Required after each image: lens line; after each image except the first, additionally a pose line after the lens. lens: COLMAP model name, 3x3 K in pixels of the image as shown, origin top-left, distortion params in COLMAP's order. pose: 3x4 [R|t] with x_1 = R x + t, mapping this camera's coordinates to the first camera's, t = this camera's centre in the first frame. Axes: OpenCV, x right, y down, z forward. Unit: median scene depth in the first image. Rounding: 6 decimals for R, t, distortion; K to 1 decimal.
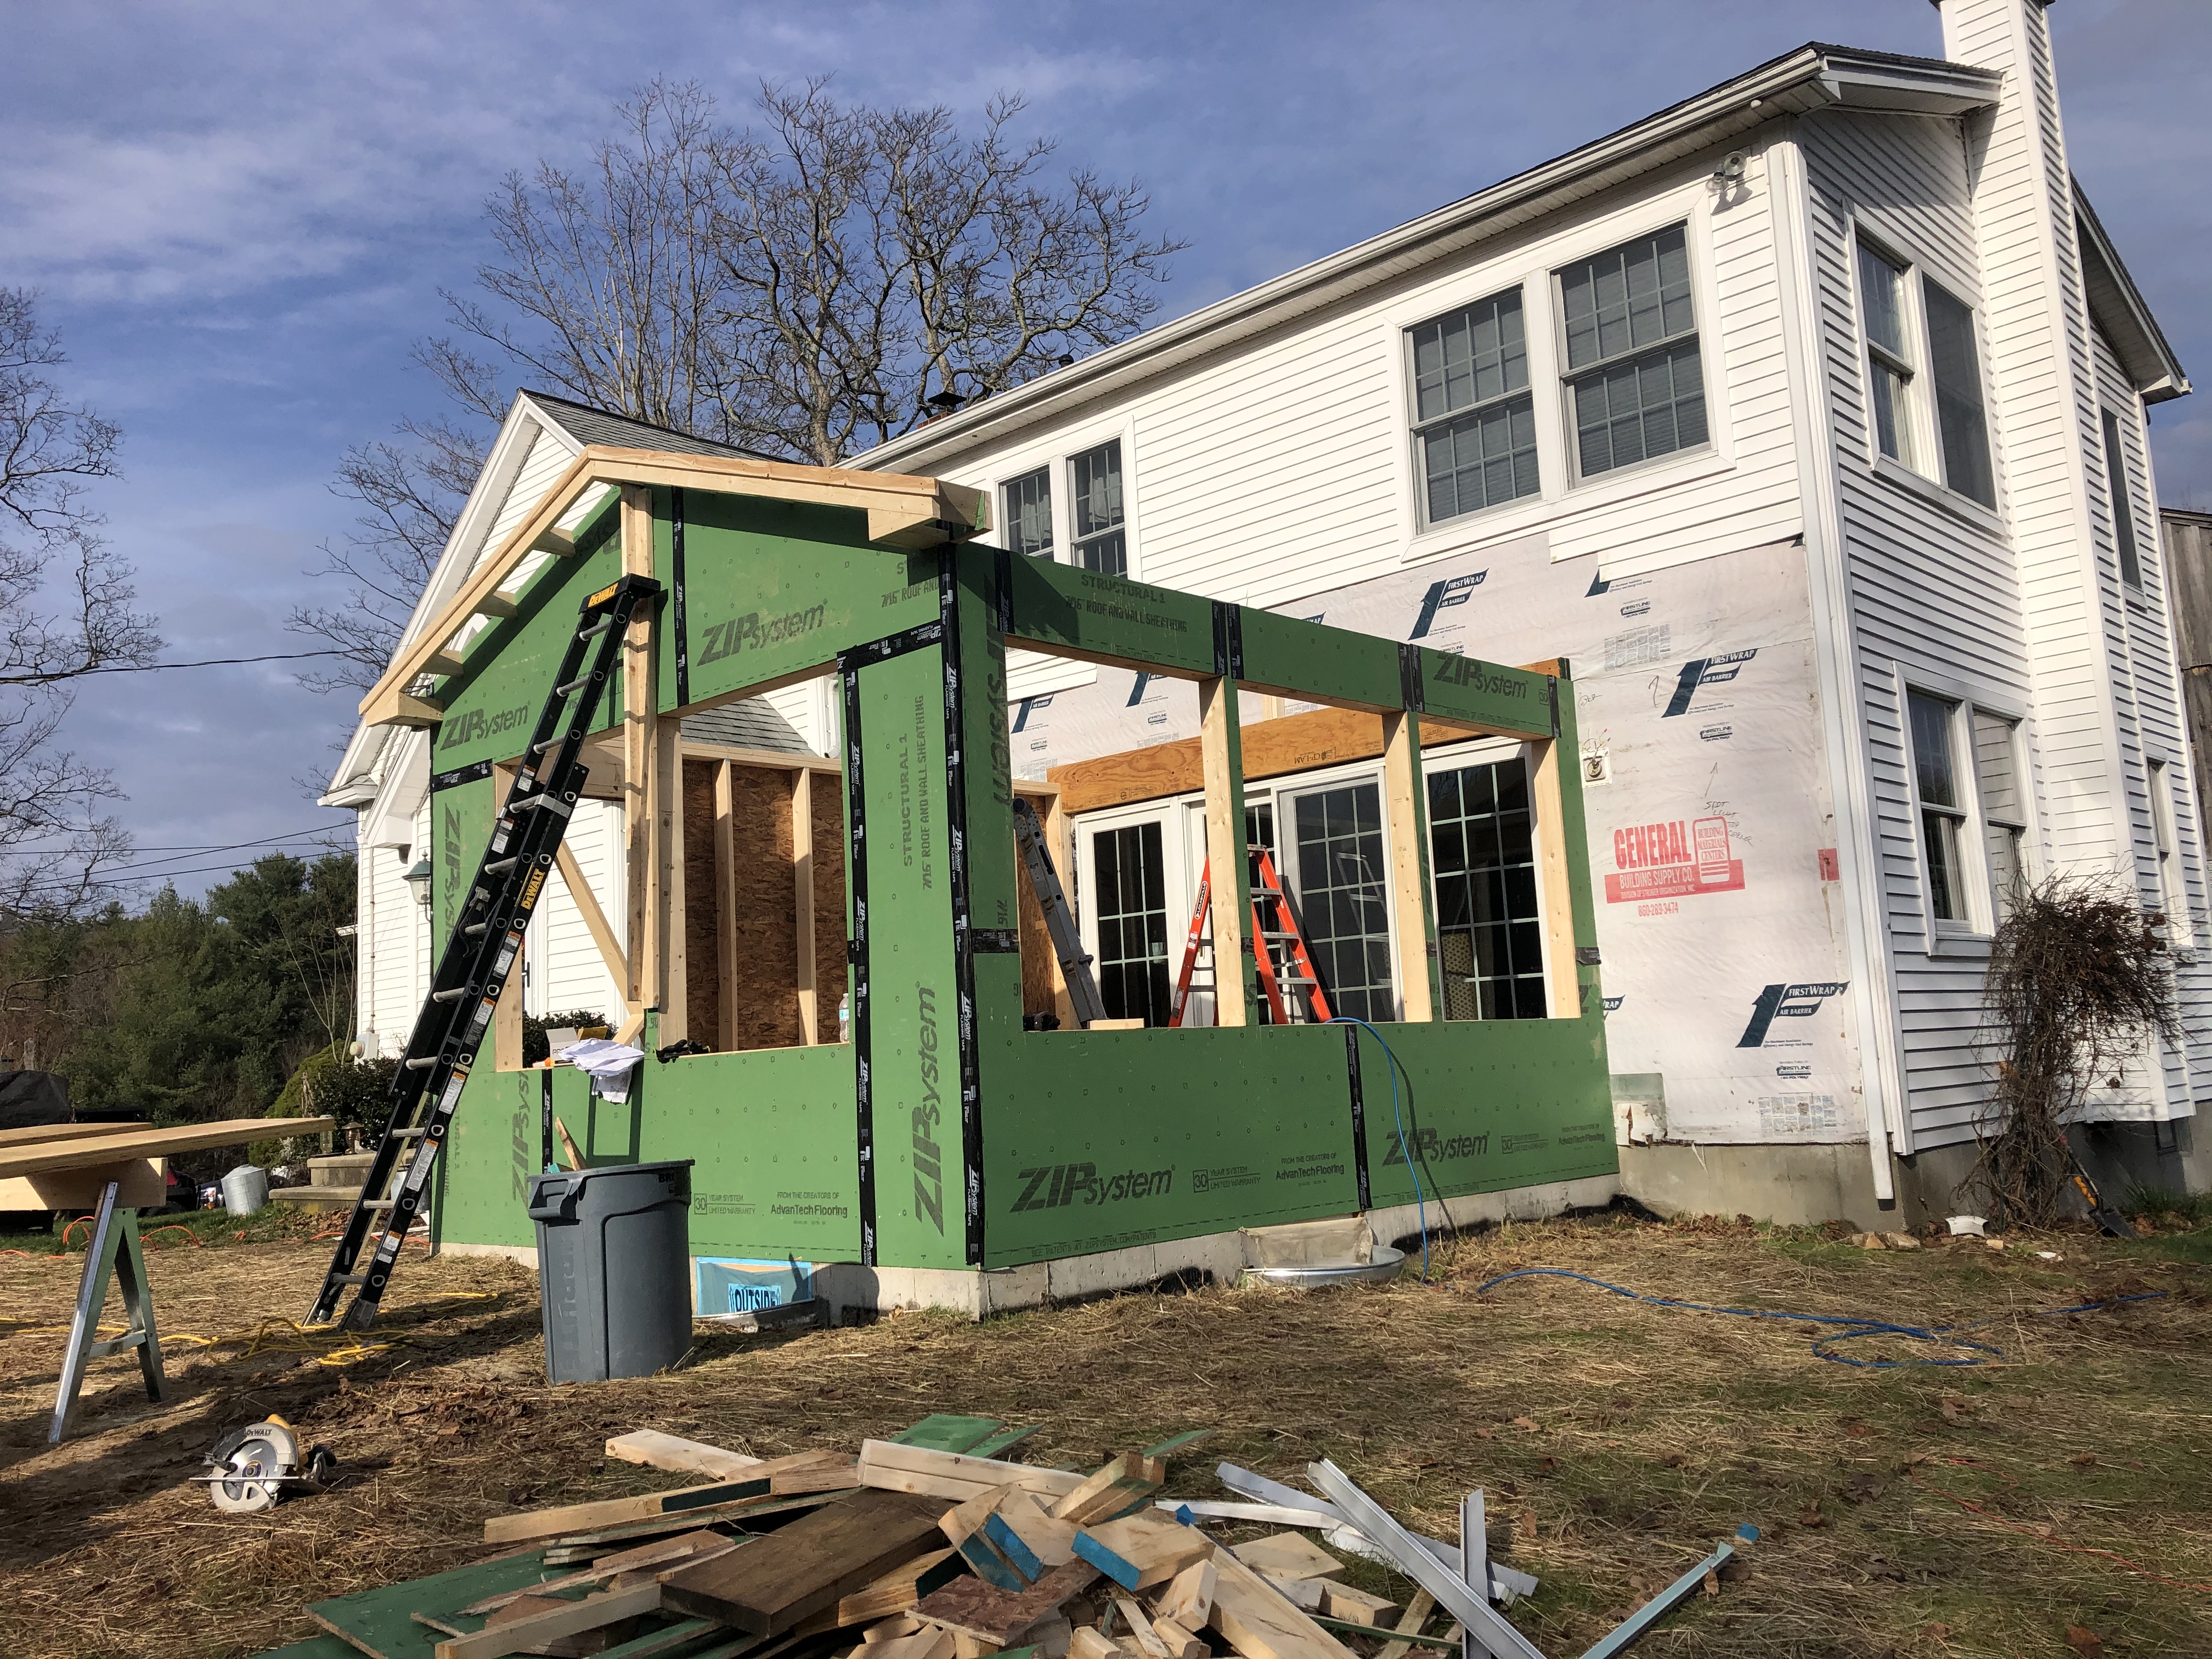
lens RADIAL K [[1814.6, 0, 1105.7], [0, 1814.6, 798.0], [0, 0, 1]] dist [0.046060, -0.018721]
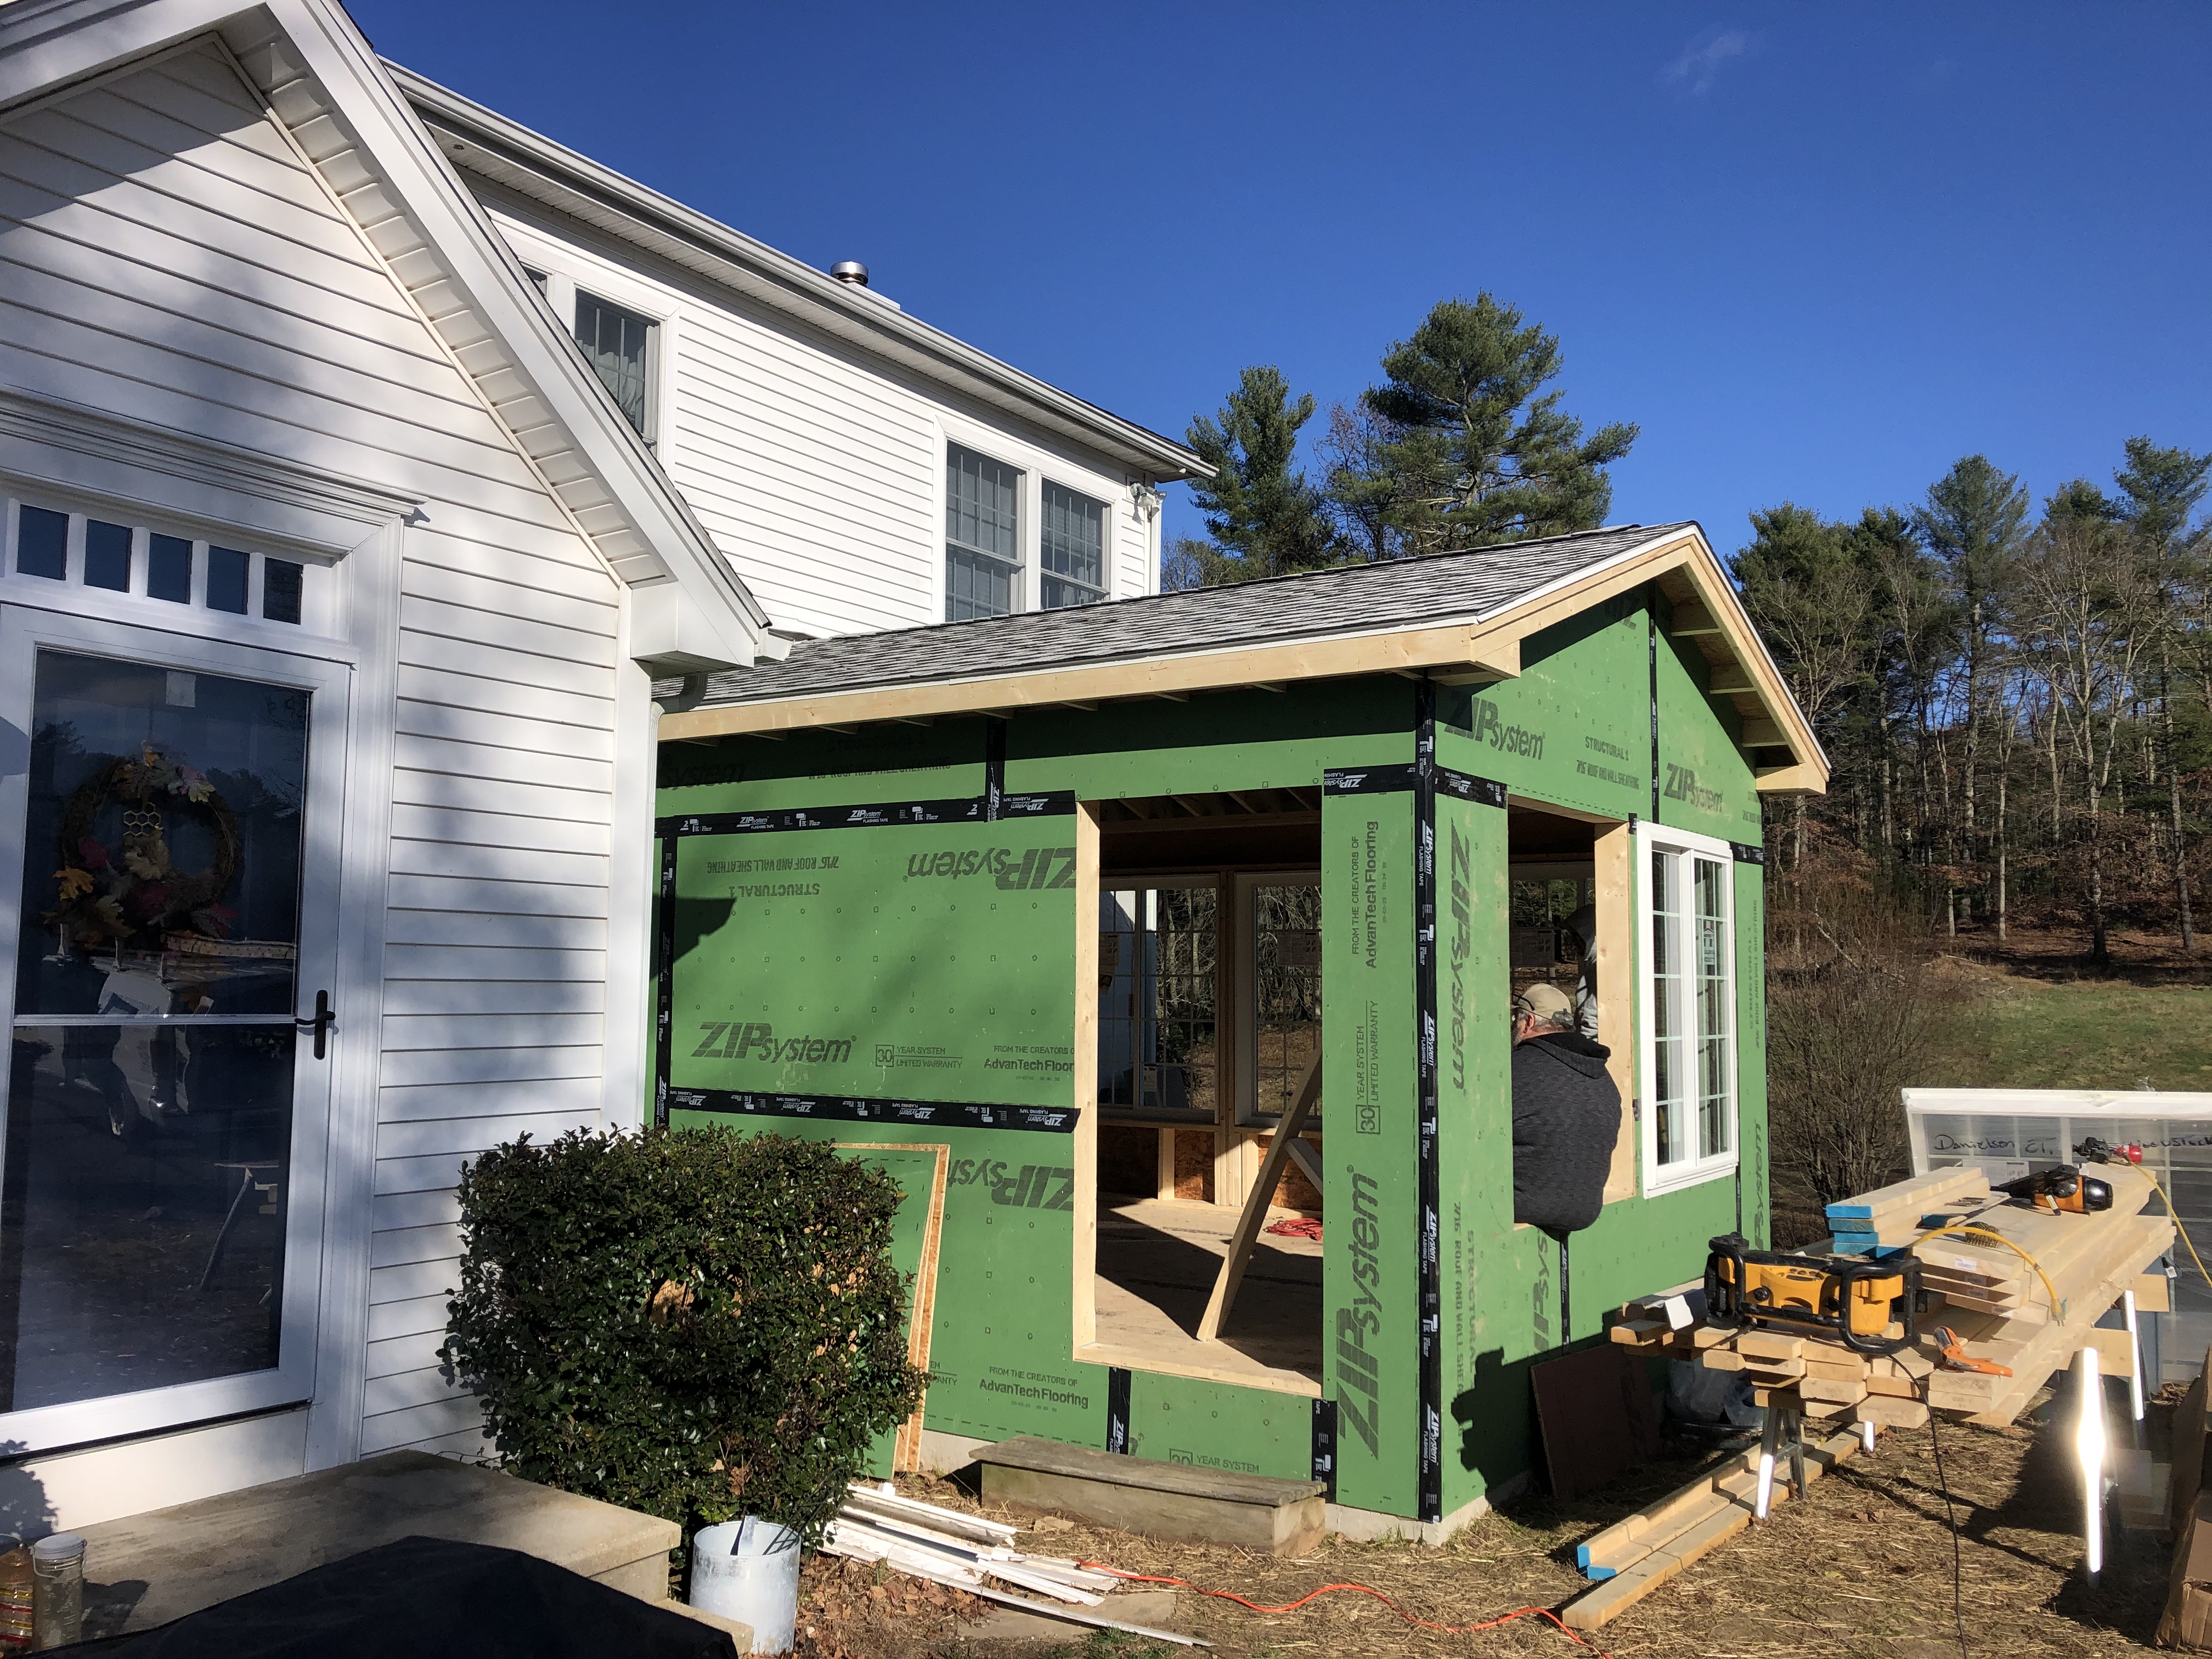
lens RADIAL K [[1801.7, 0, 1086.9], [0, 1801.7, 832.7], [0, 0, 1]] dist [0.087351, -0.074401]
pose [[-0.147052, 0.137789, 0.979485, -0.924077], [-0.143912, 0.976732, -0.159008, 0.122008], [-0.978604, -0.164342, -0.123801, 1.150605]]
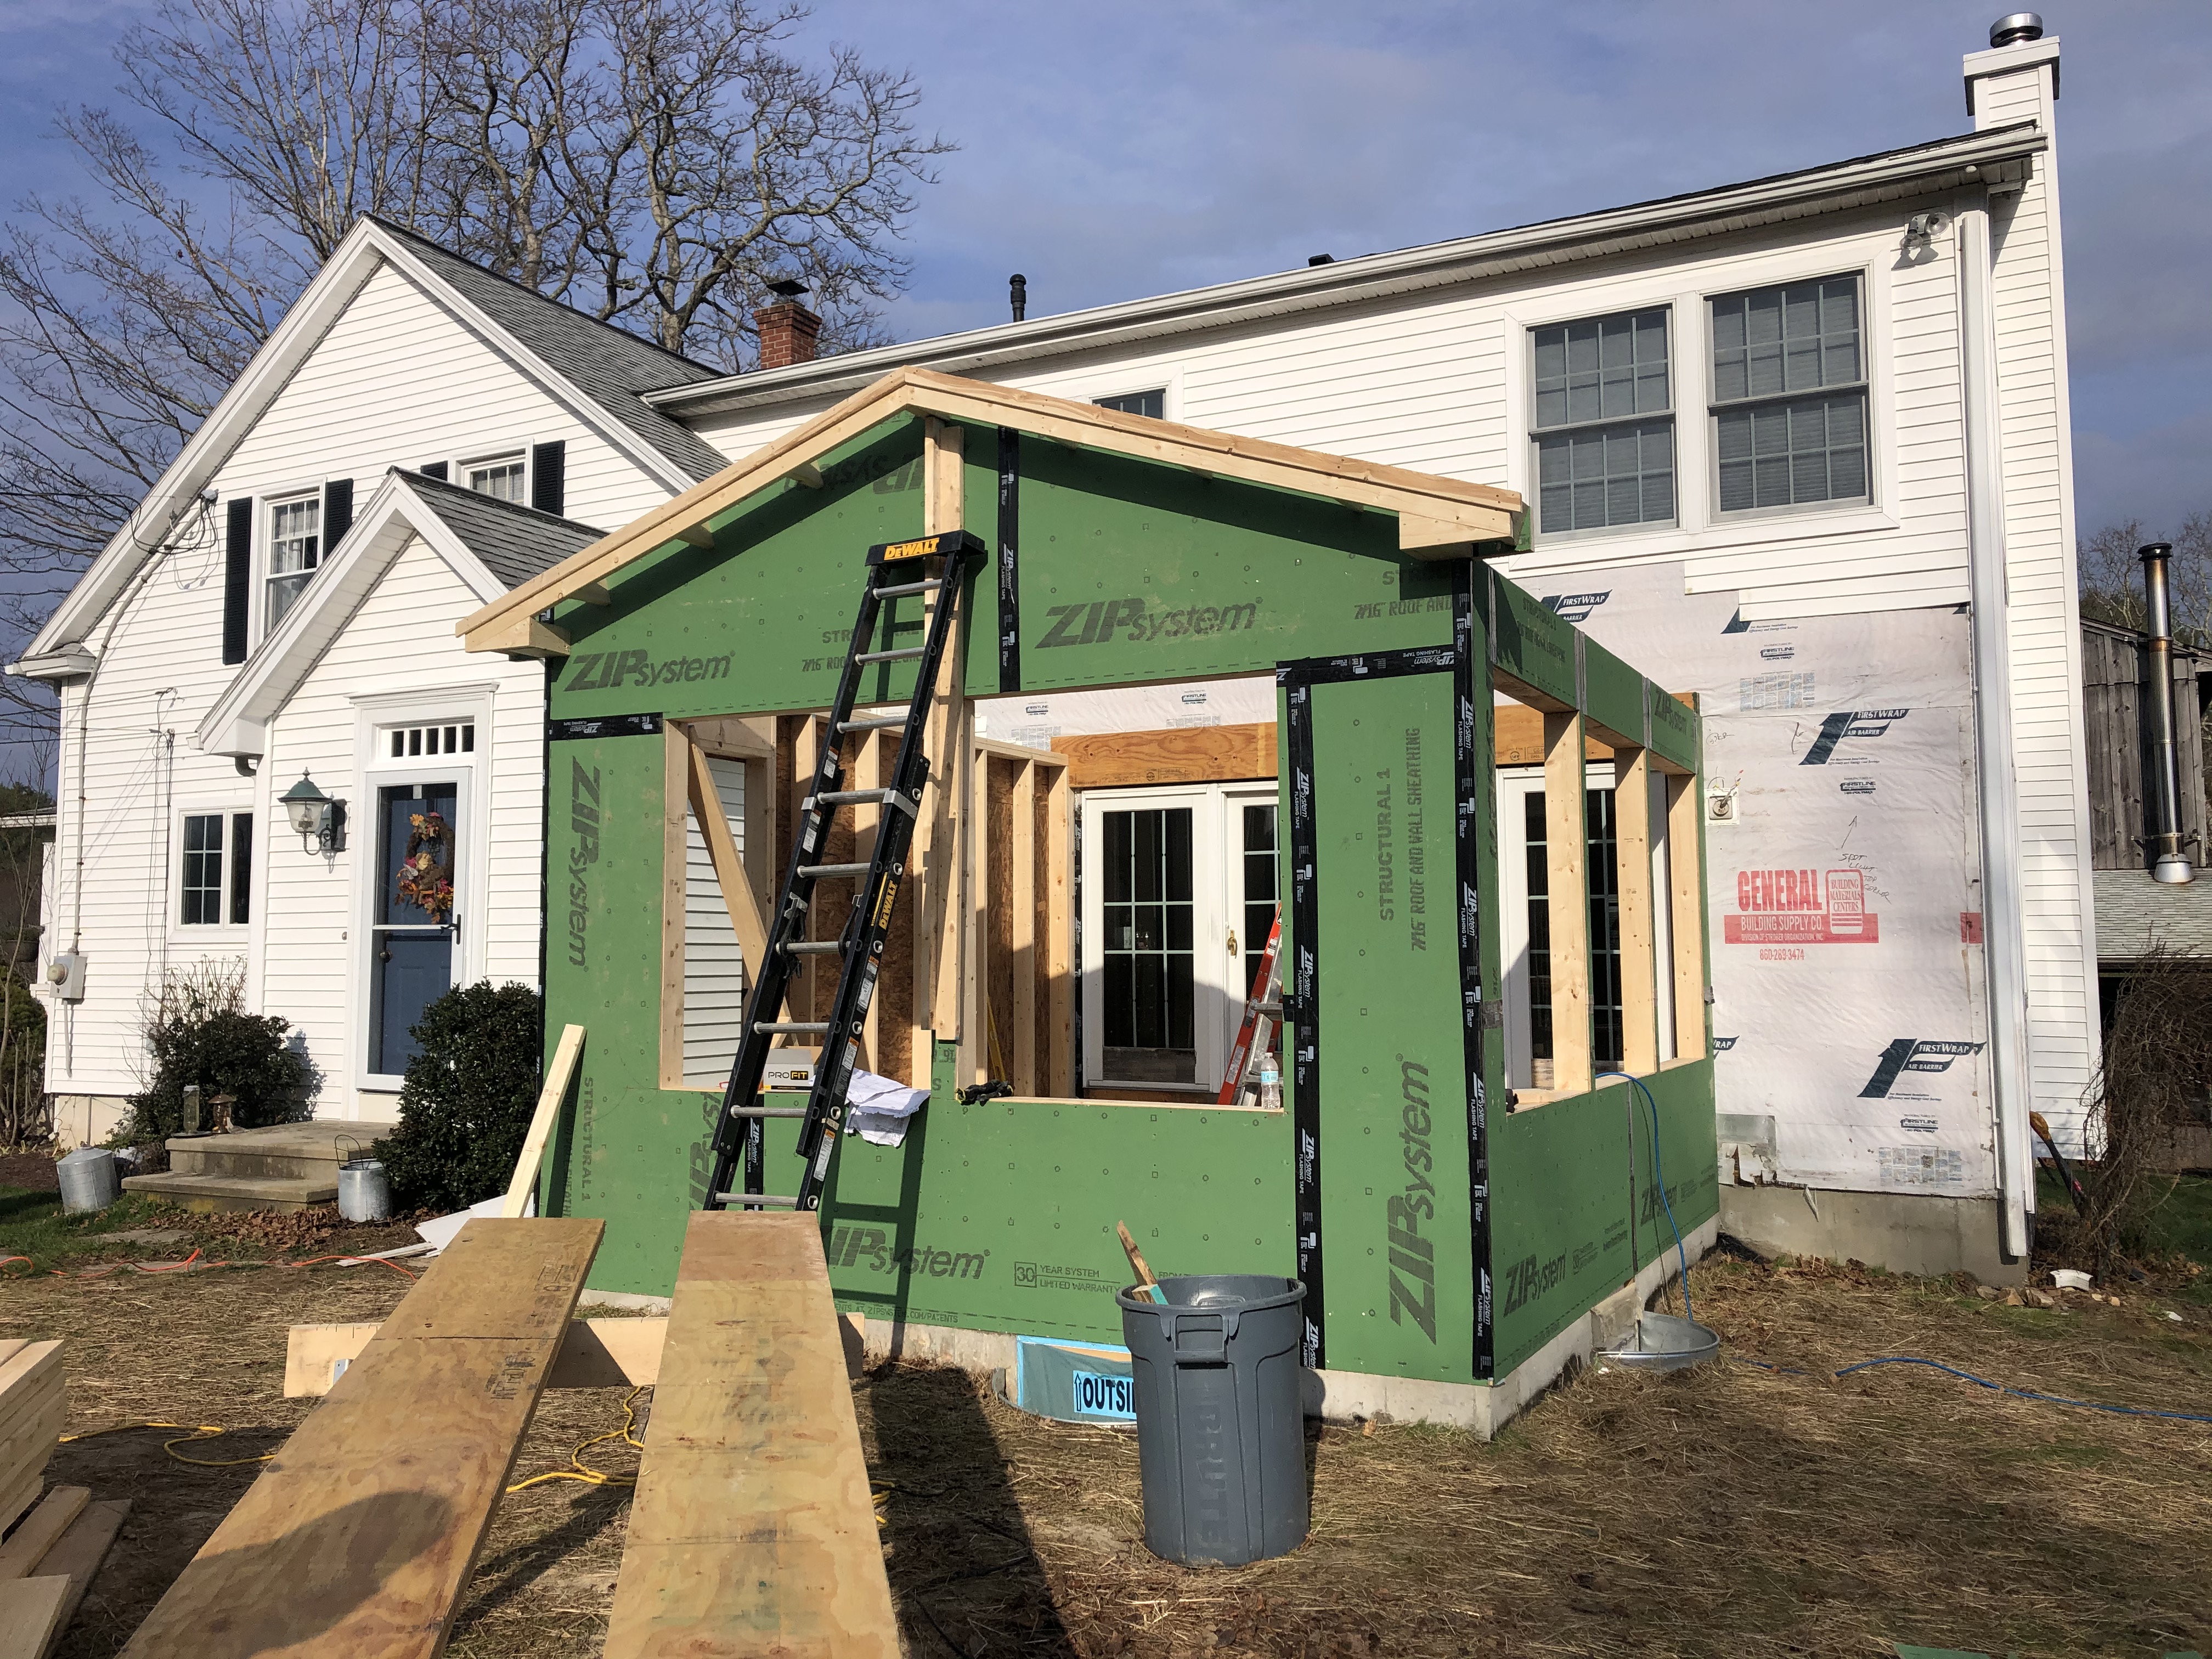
lens RADIAL K [[1814.6, 0, 1105.7], [0, 1814.6, 798.0], [0, 0, 1]] dist [0.046060, -0.018721]
pose [[0.958597, 0.075872, 0.274473, -0.339798], [-0.089618, 0.995256, 0.037876, -0.029939], [-0.270297, -0.060905, 0.960849, 0.133749]]
